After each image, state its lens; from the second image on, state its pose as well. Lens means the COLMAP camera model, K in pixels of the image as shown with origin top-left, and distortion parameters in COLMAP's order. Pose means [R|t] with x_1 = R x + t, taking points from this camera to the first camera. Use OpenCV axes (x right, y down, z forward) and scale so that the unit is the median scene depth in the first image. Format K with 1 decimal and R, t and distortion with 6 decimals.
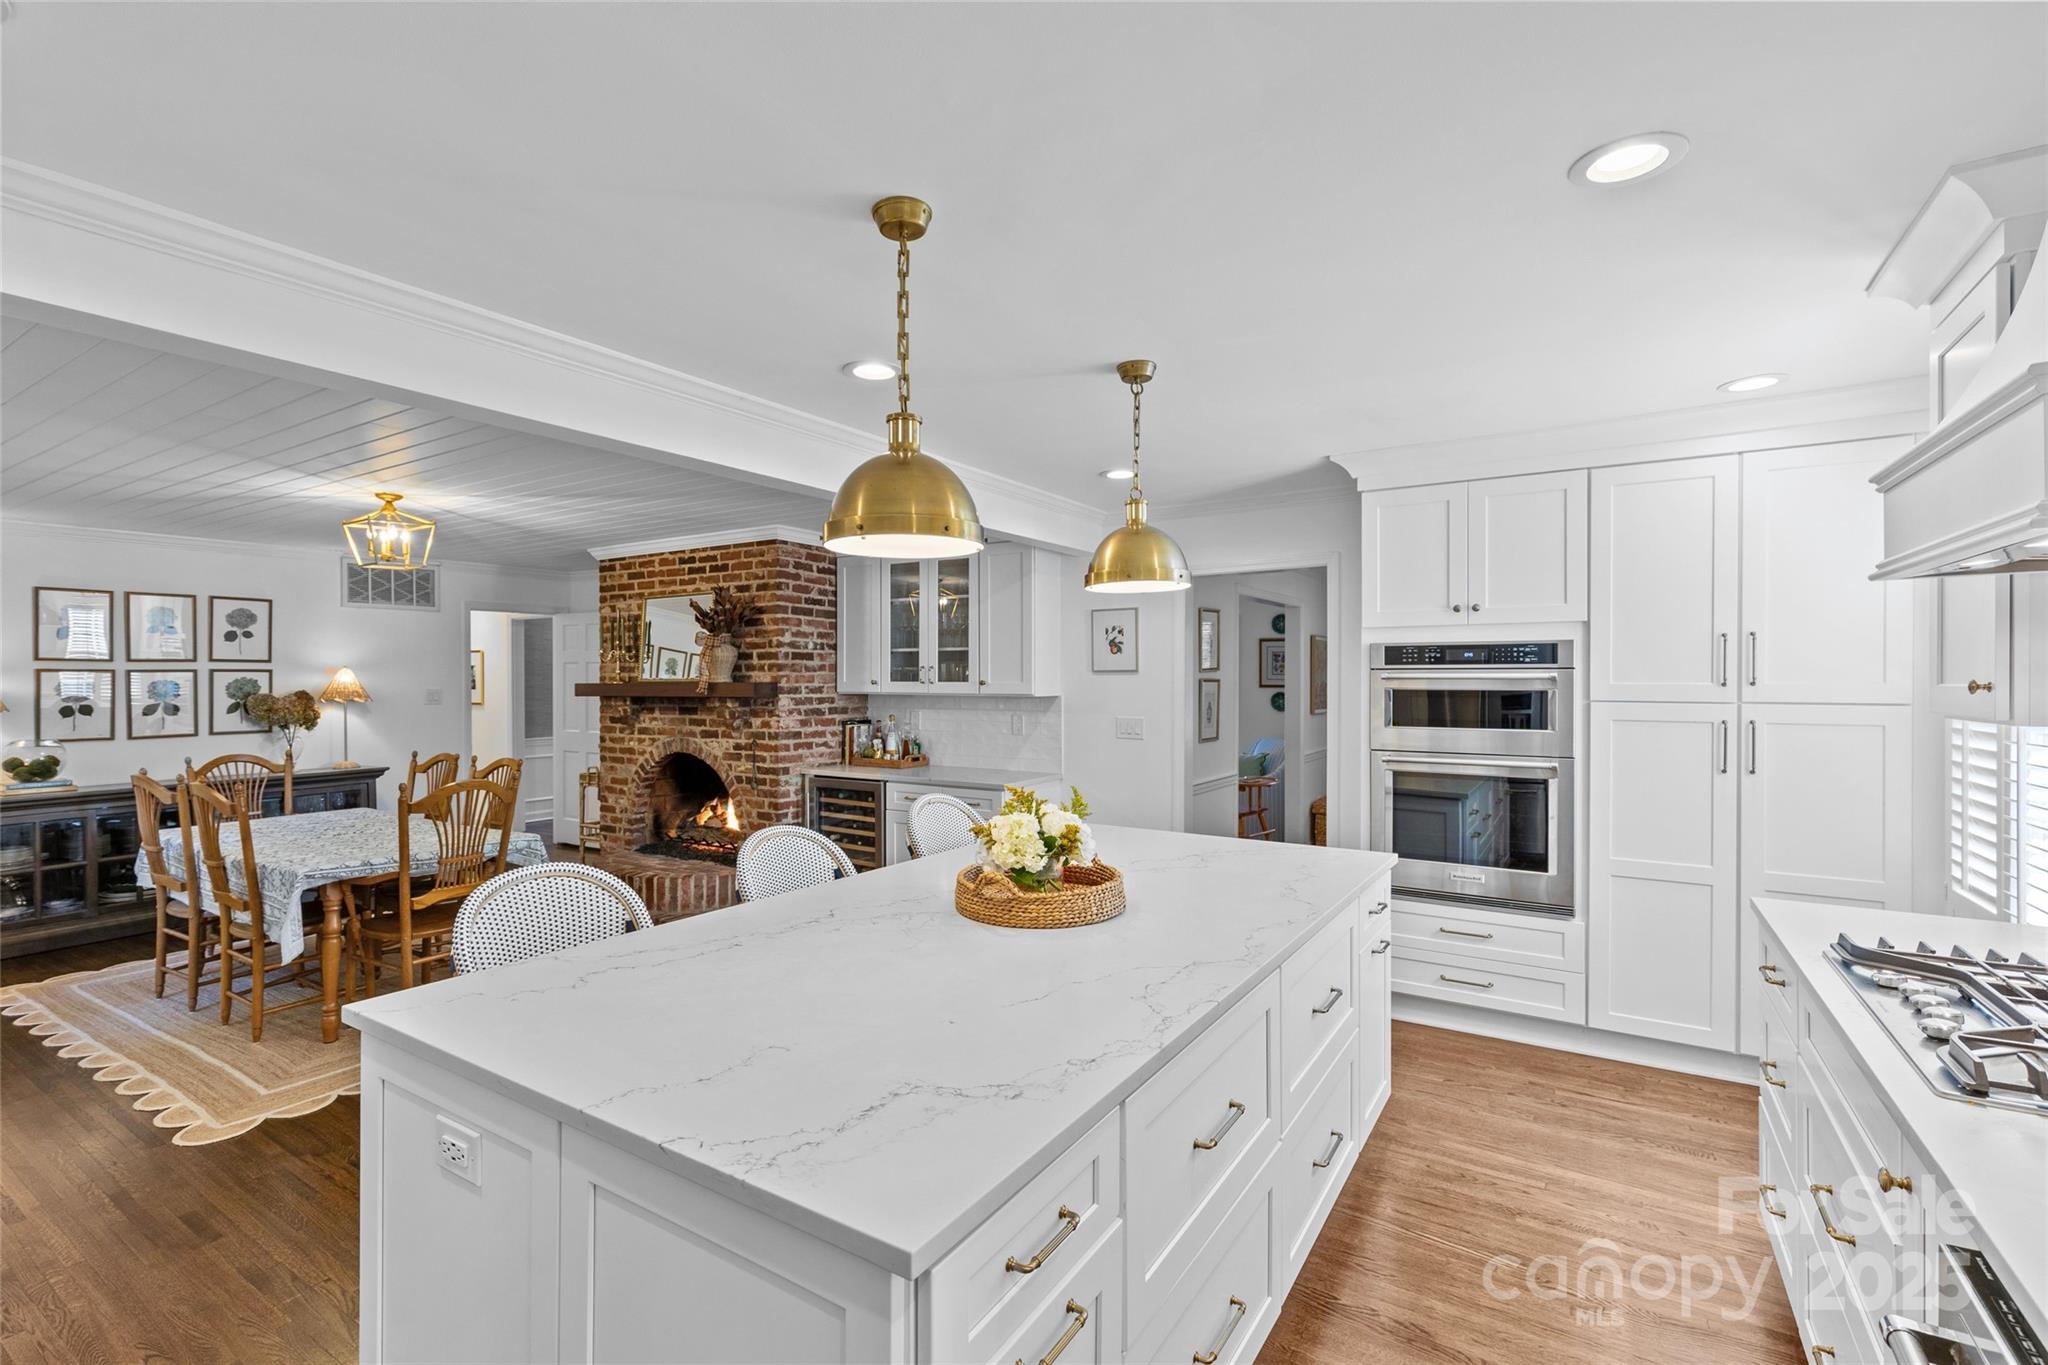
lens RADIAL K [[914.4, 0, 1016.4], [0, 914.4, 685.3], [0, 0, 1]] dist [0.002864, -0.001469]
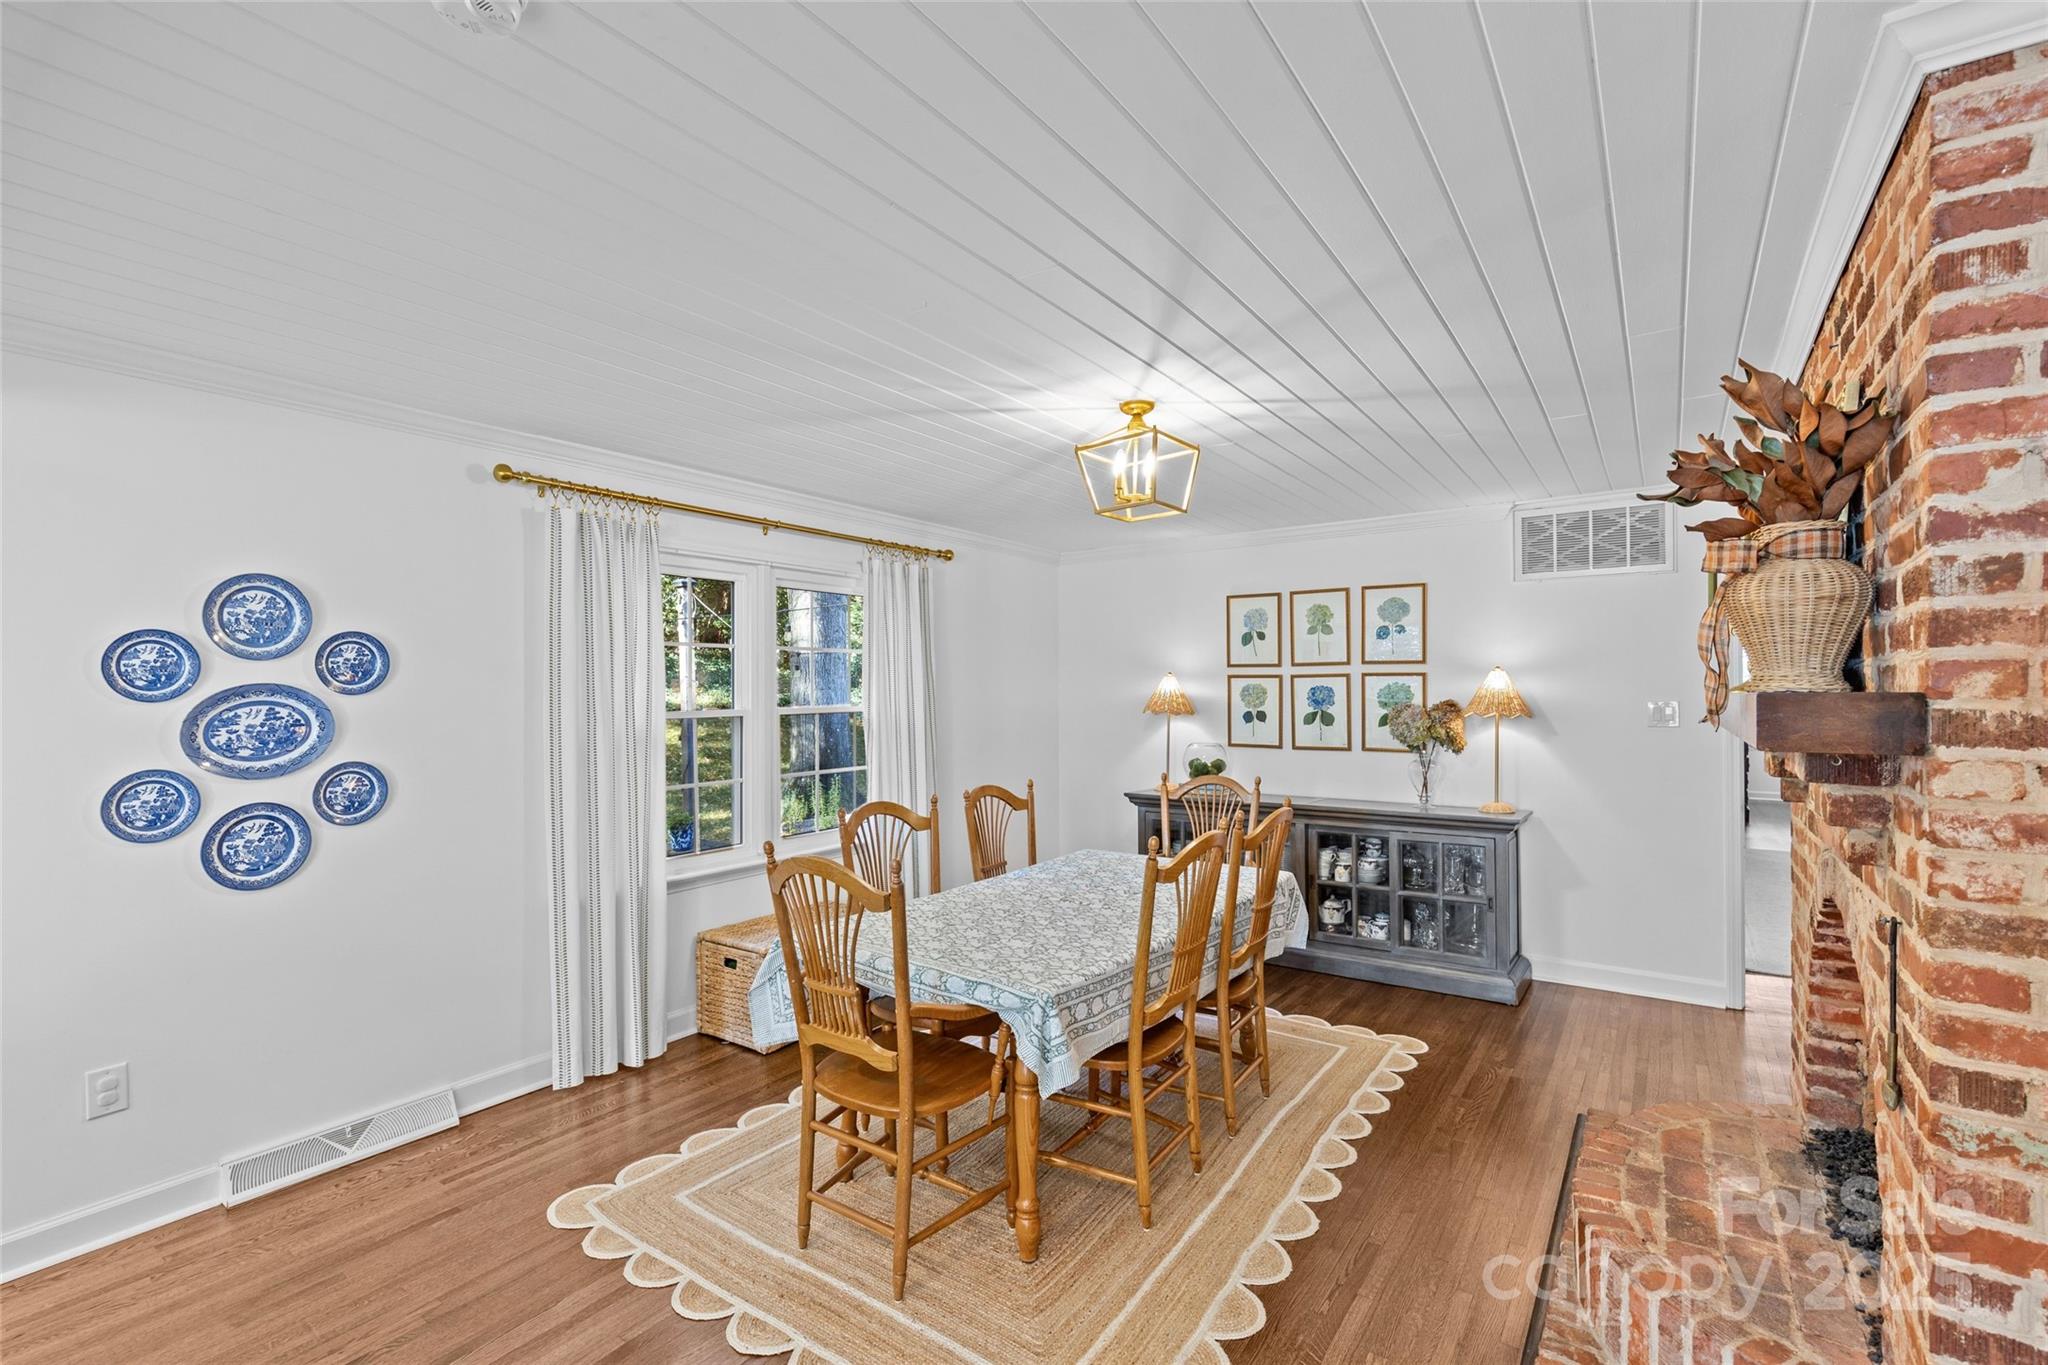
lens RADIAL K [[914.4, 0, 1016.4], [0, 914.4, 685.3], [0, 0, 1]] dist [0.002864, -0.001469]
pose [[-0.053680, -0.001446, -0.998557, -0.016533], [-0.005991, 0.999981, -0.001126, -0.003338], [0.998540, 0.005922, -0.053687, 0.721831]]
